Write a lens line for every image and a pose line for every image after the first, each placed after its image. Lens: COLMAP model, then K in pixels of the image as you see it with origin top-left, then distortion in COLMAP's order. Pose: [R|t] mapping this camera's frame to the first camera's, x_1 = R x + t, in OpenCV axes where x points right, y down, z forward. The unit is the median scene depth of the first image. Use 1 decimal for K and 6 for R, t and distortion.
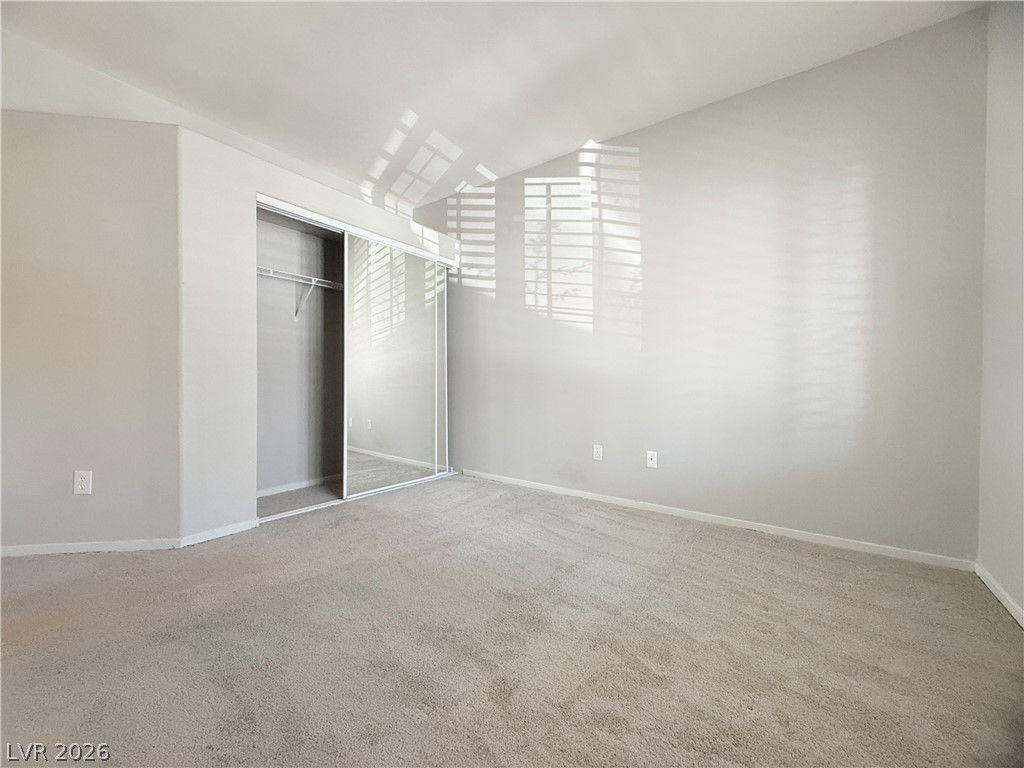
lens RADIAL K [[408.1, 0, 512.2], [0, 408.1, 382.9], [0, 0, 1]] dist [-0.001383, 0.000391]
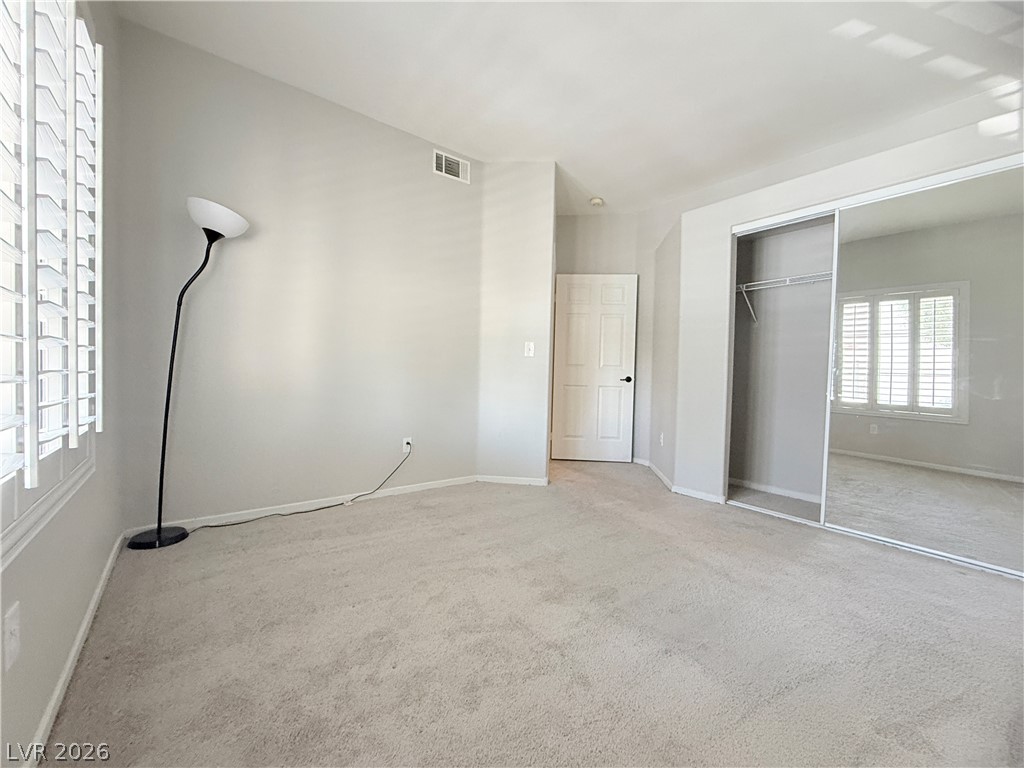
lens RADIAL K [[408.1, 0, 512.0], [0, 408.1, 384.6], [0, 0, 1]] dist [-0.001383, 0.000391]
pose [[-0.284486, 0.009178, -0.958636, 0.706227], [-0.035139, 0.999182, 0.019994, -0.004463], [0.958036, 0.039374, -0.283931, 0.724465]]
